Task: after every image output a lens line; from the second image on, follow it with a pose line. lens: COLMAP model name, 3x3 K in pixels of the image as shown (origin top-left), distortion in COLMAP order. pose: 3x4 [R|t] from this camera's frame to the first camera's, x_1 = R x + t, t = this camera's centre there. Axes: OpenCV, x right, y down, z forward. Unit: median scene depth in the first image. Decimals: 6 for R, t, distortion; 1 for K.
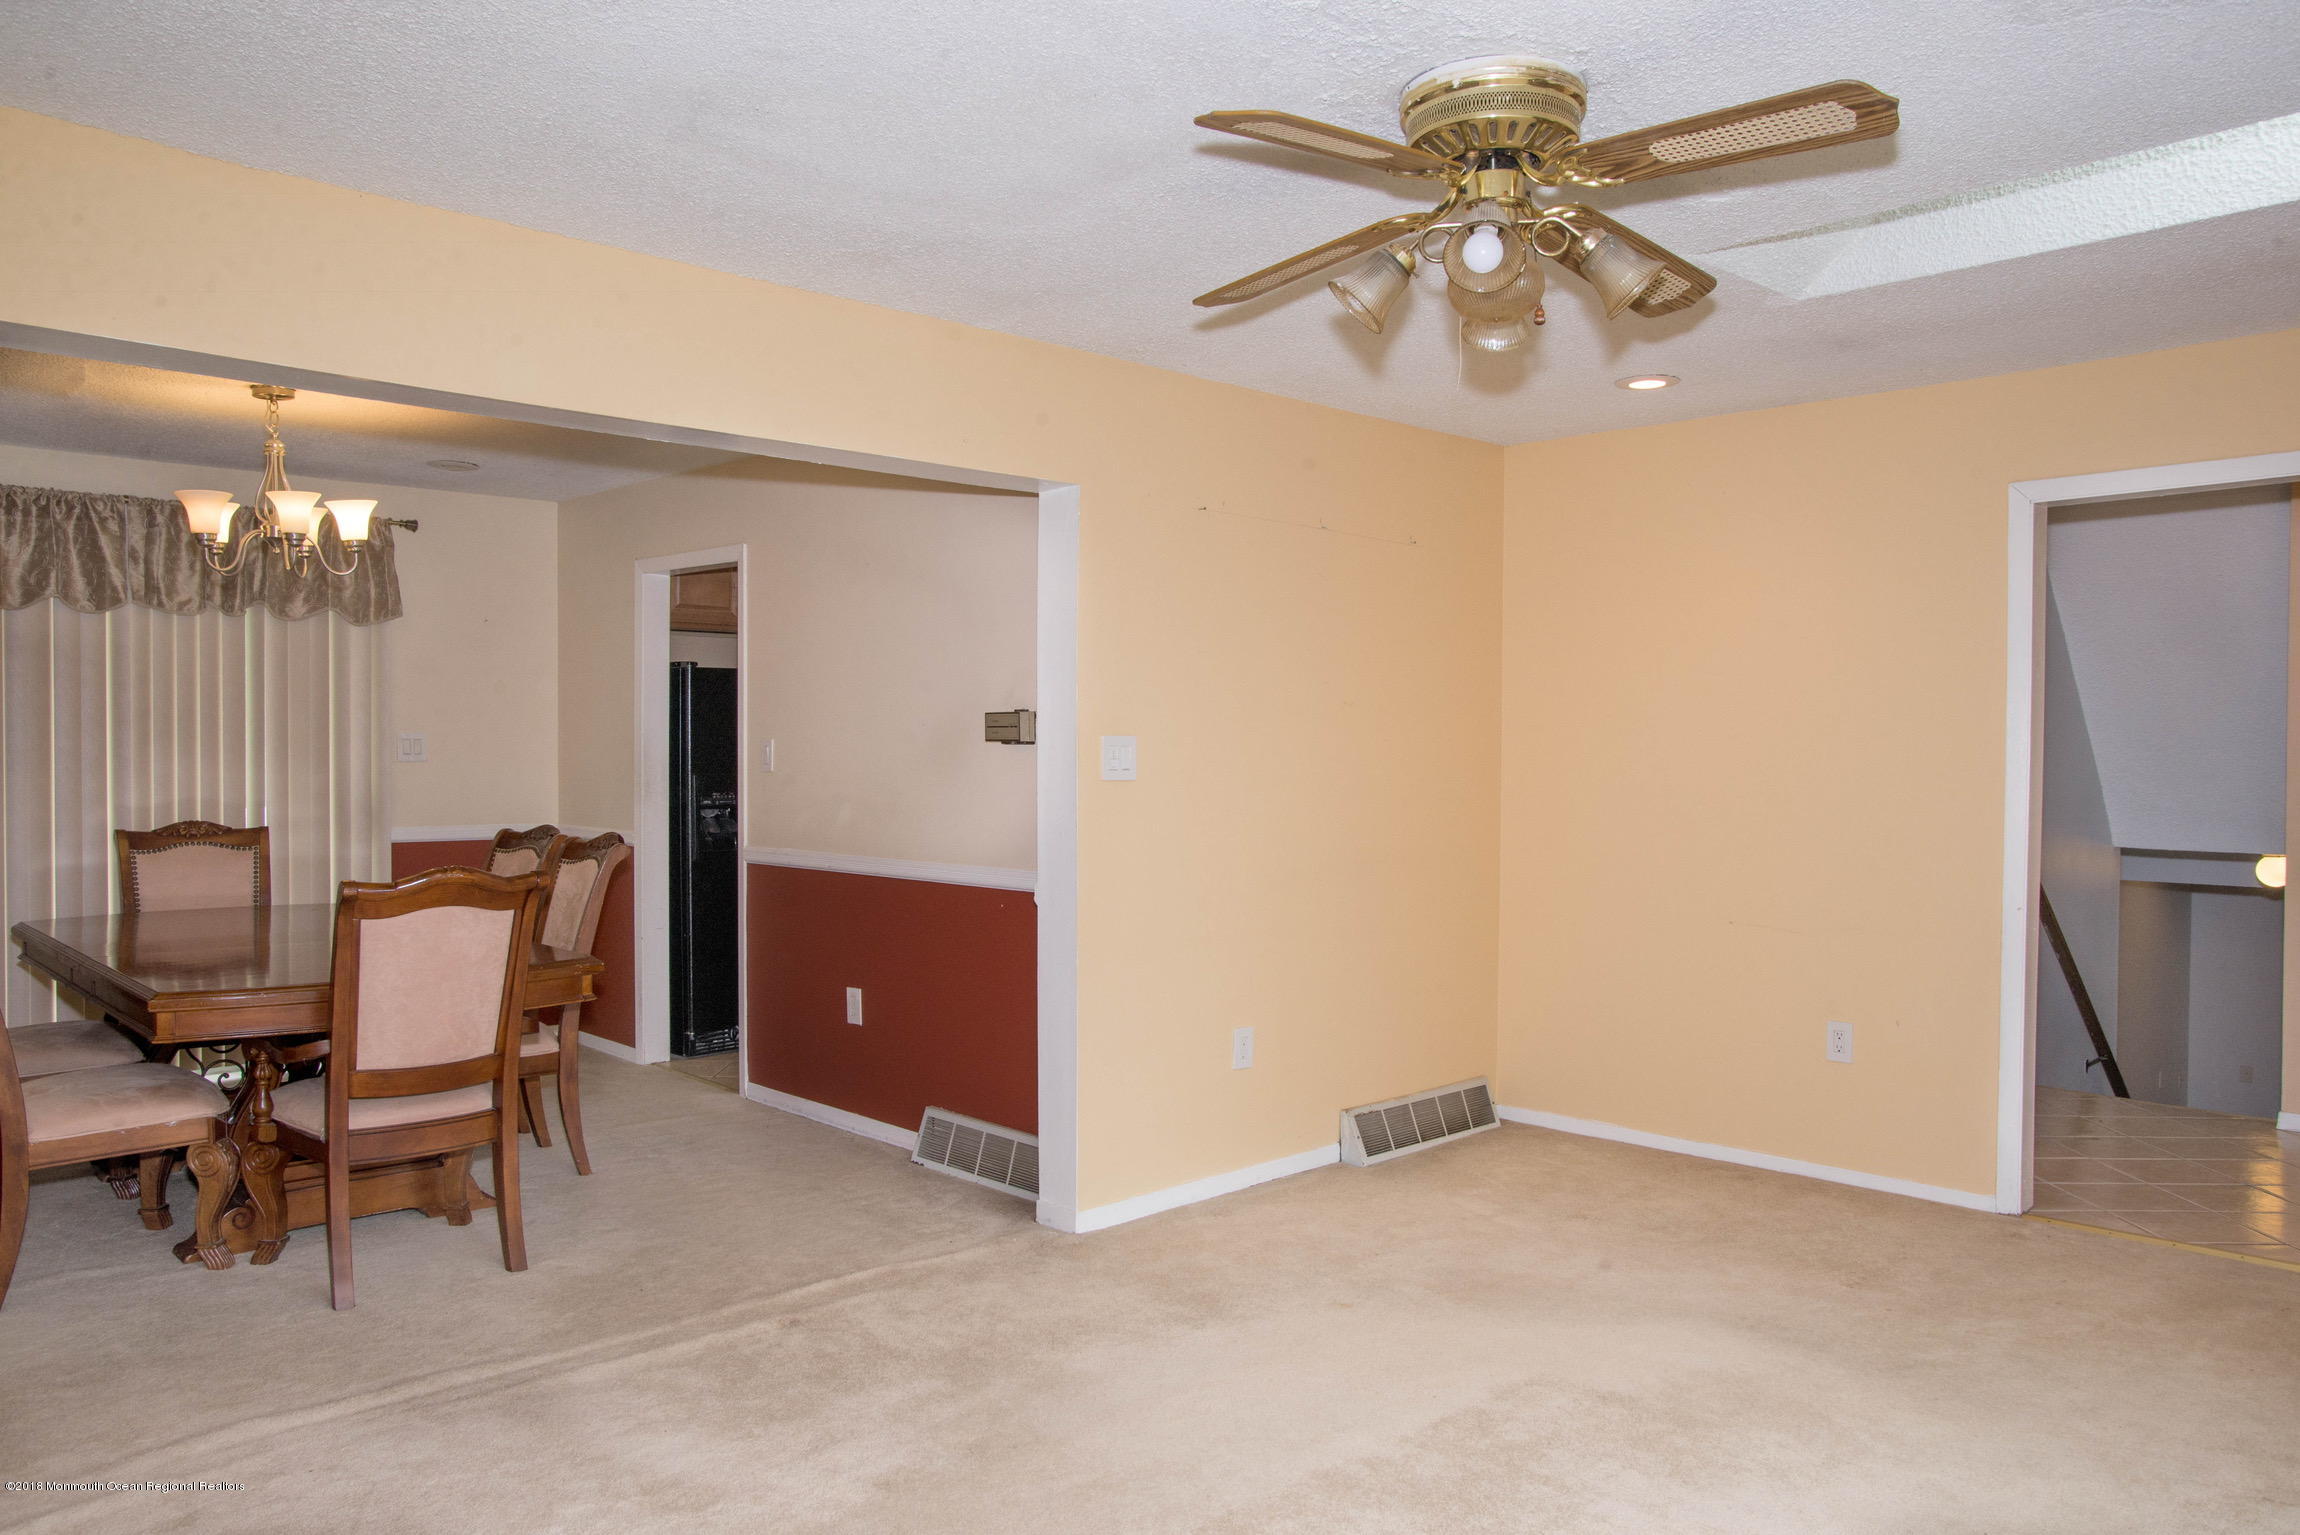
lens RADIAL K [[1625.4, 0, 1150.0], [0, 1625.4, 767.5], [0, 0, 1]] dist [-0.026412, 0.002129]
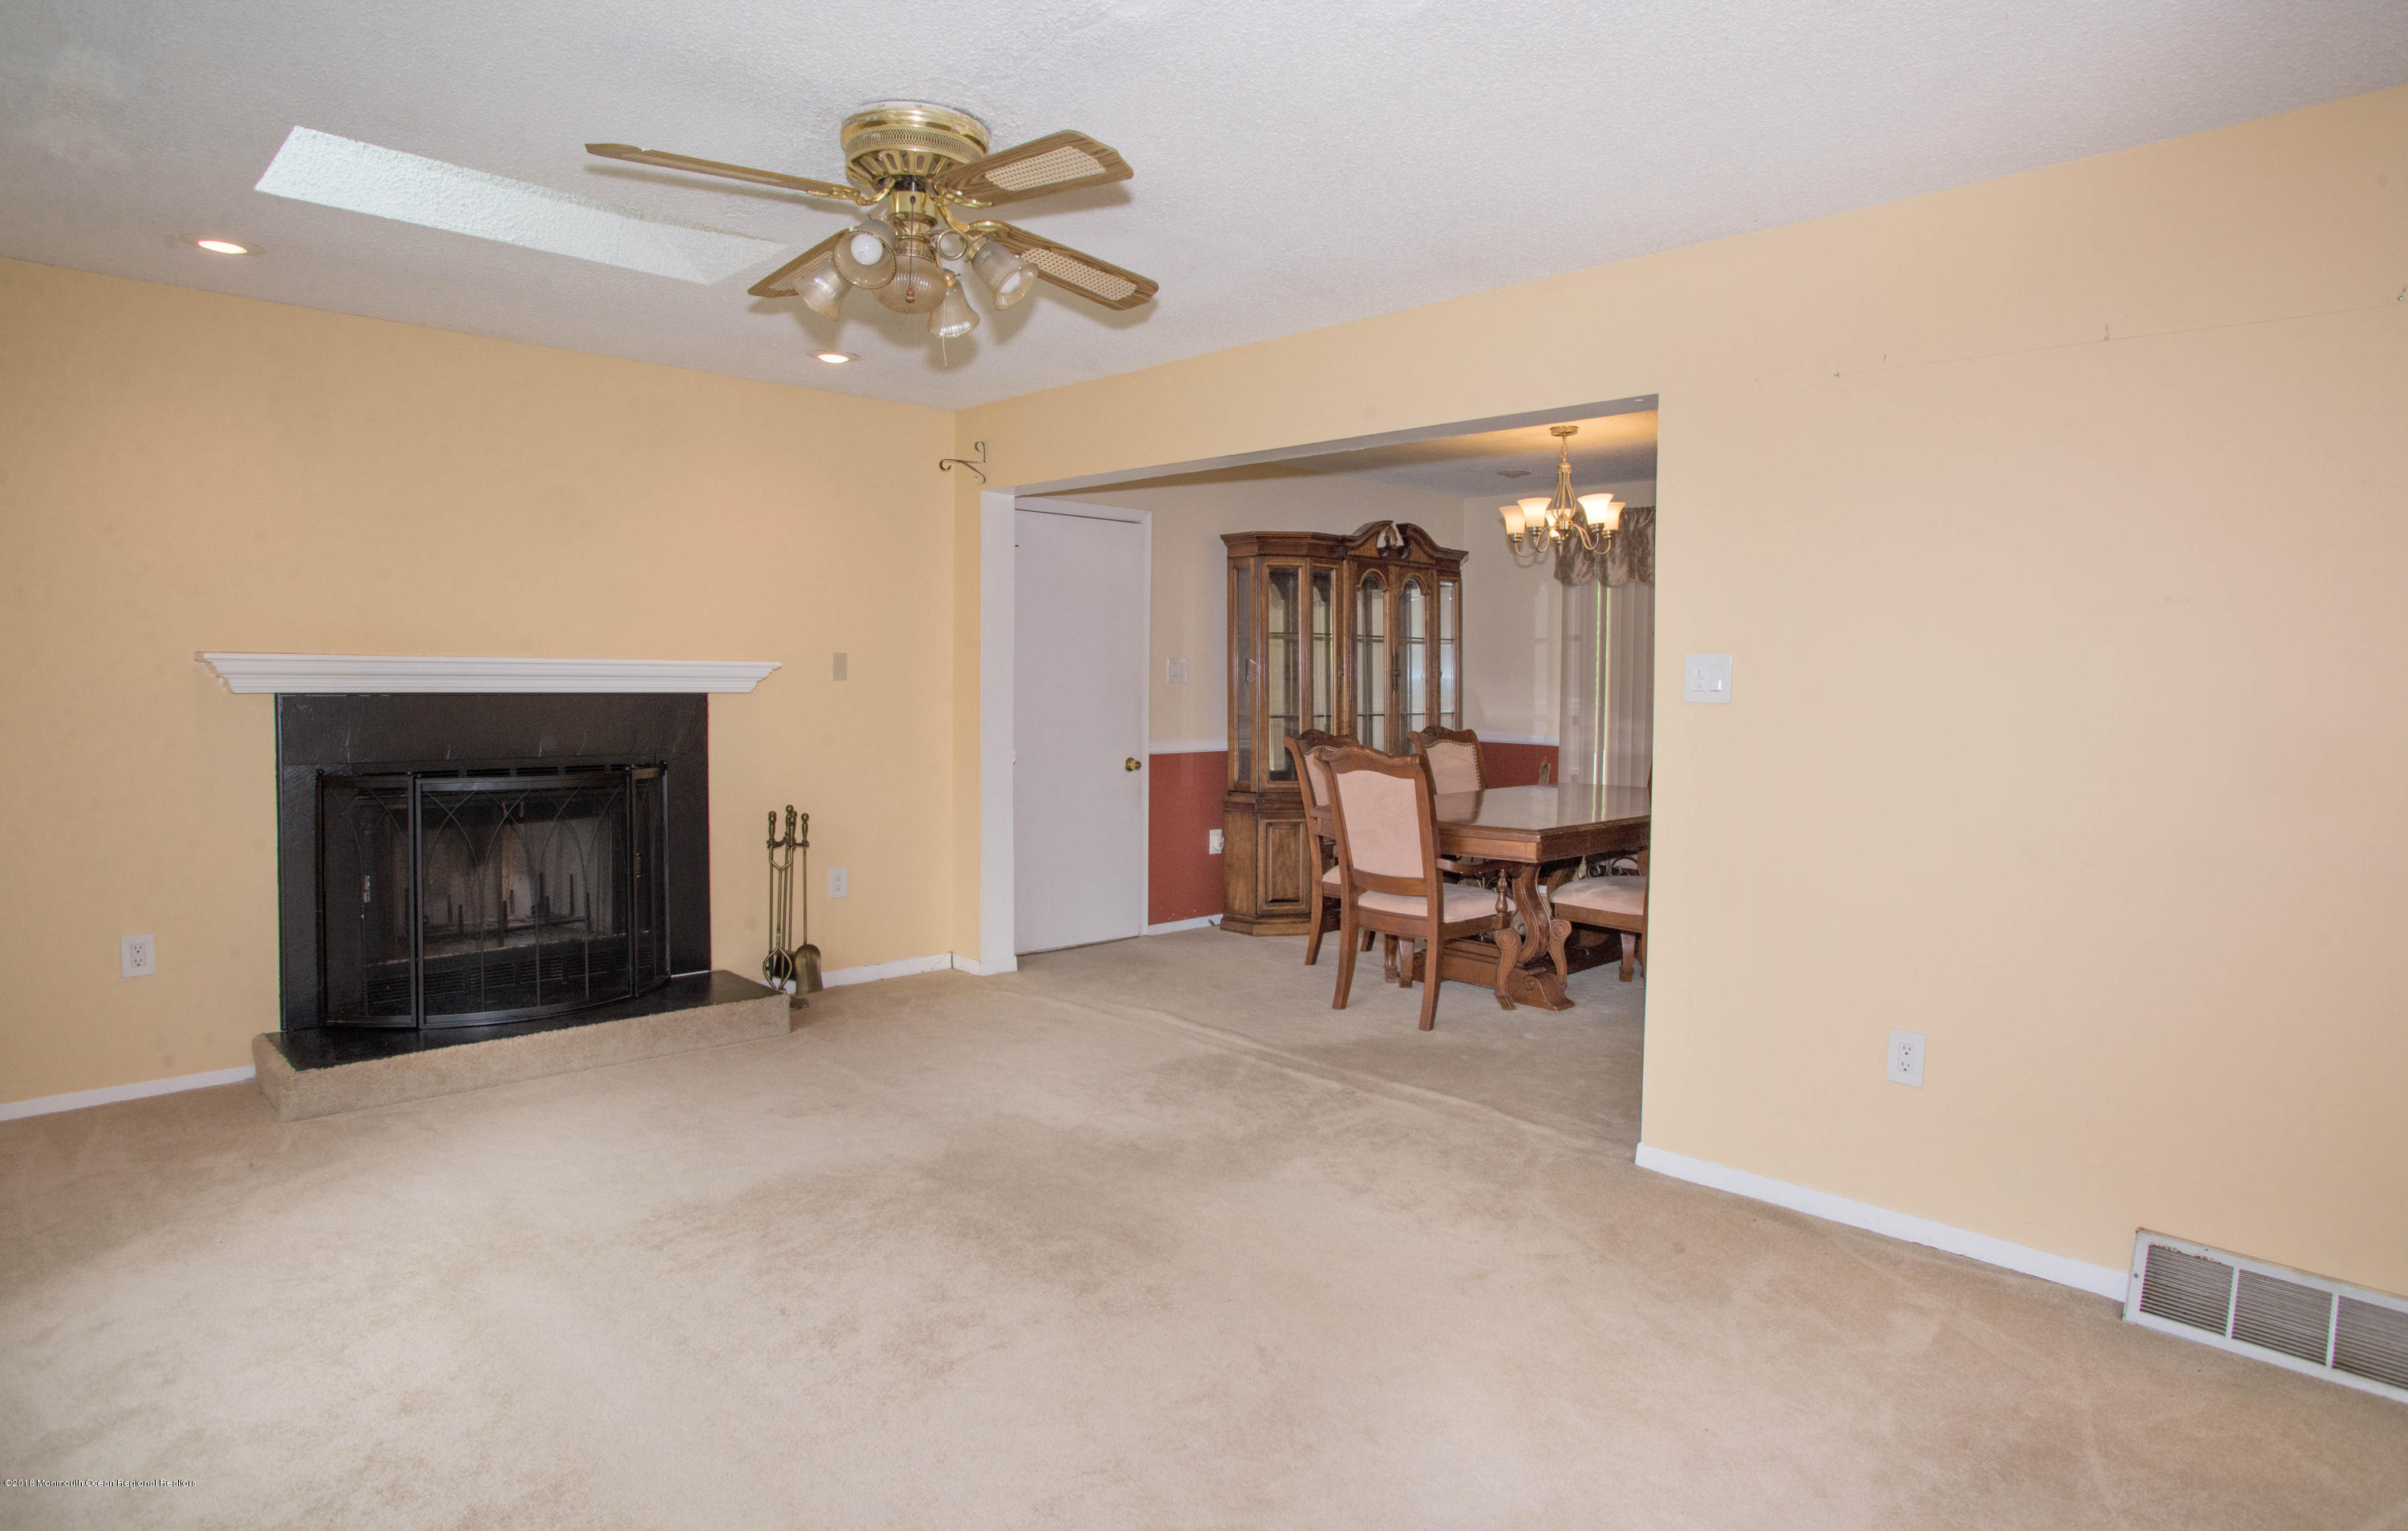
lens RADIAL K [[1376.8, 0, 1204.0], [0, 1376.8, 765.5], [0, 0, 1]] dist [-0.081114, 0.040674]
pose [[0.003522, 0.066402, -0.997787, 0.576839], [-0.025607, 0.997472, 0.066290, -0.002389], [0.999666, 0.025317, 0.005213, 0.550514]]
